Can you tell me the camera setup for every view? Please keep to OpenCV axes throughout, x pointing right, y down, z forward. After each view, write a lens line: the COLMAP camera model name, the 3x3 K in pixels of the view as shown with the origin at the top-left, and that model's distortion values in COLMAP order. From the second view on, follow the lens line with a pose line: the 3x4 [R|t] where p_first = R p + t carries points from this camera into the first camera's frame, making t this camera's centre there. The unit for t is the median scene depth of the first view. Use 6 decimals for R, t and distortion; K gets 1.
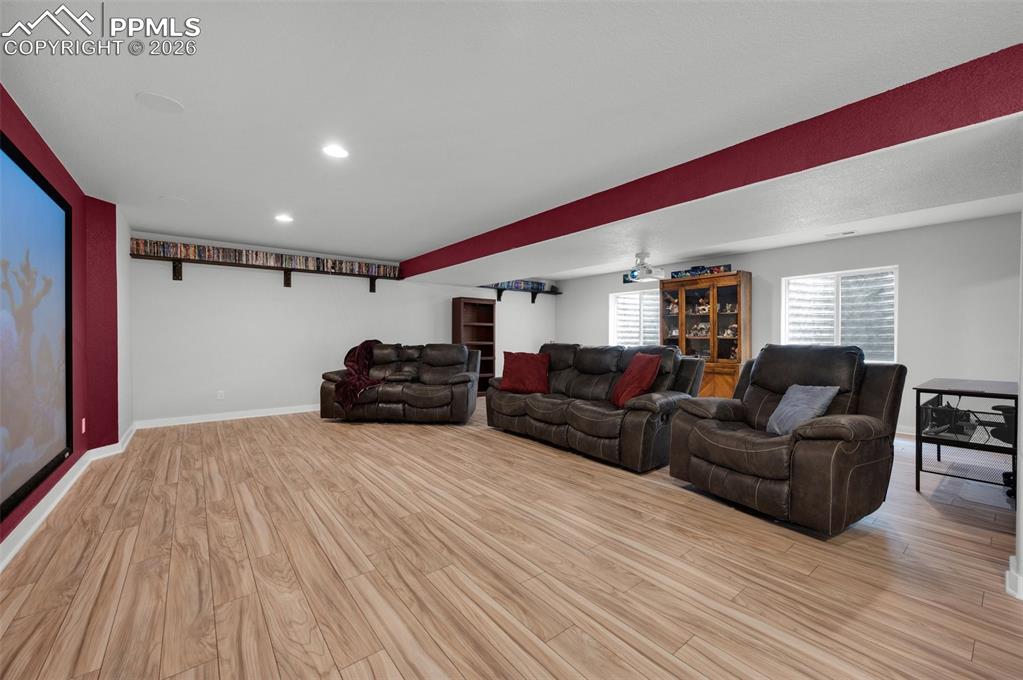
lens RADIAL K [[408.4, 0, 510.4], [0, 408.4, 335.2], [0, 0, 1]] dist [-0.000627, -0.000104]
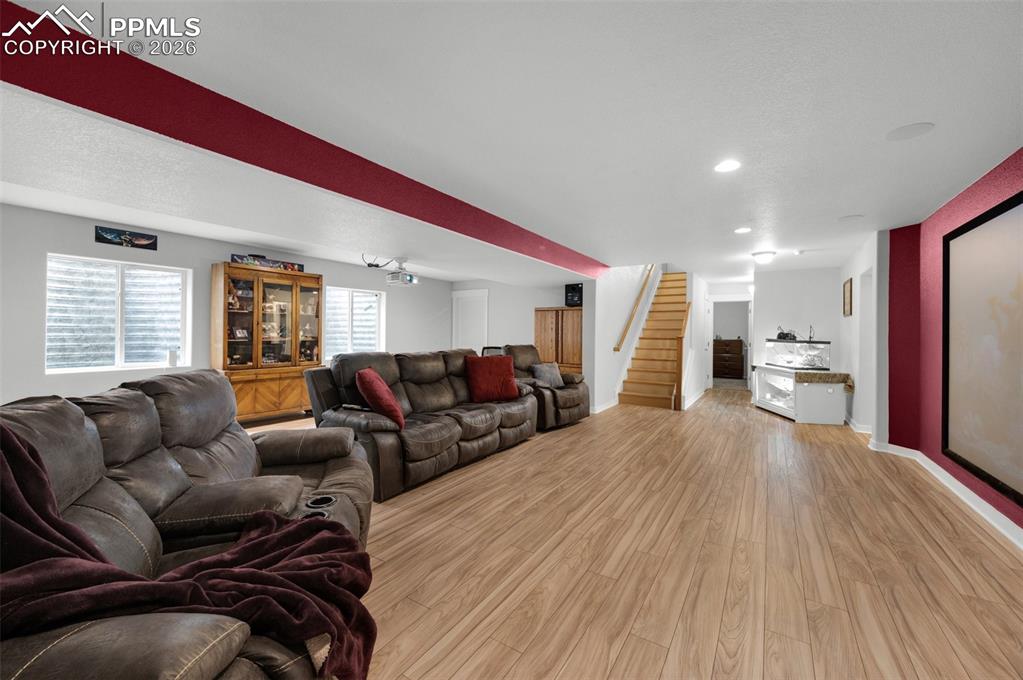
lens RADIAL K [[408.4, 0, 510.4], [0, 408.4, 335.2], [0, 0, 1]] dist [-0.000627, -0.000104]
pose [[-0.336377, -0.008125, 0.941692, -0.942762], [-0.013771, 0.999898, 0.003709, -0.025504], [-0.941627, -0.011720, -0.336454, 1.460306]]
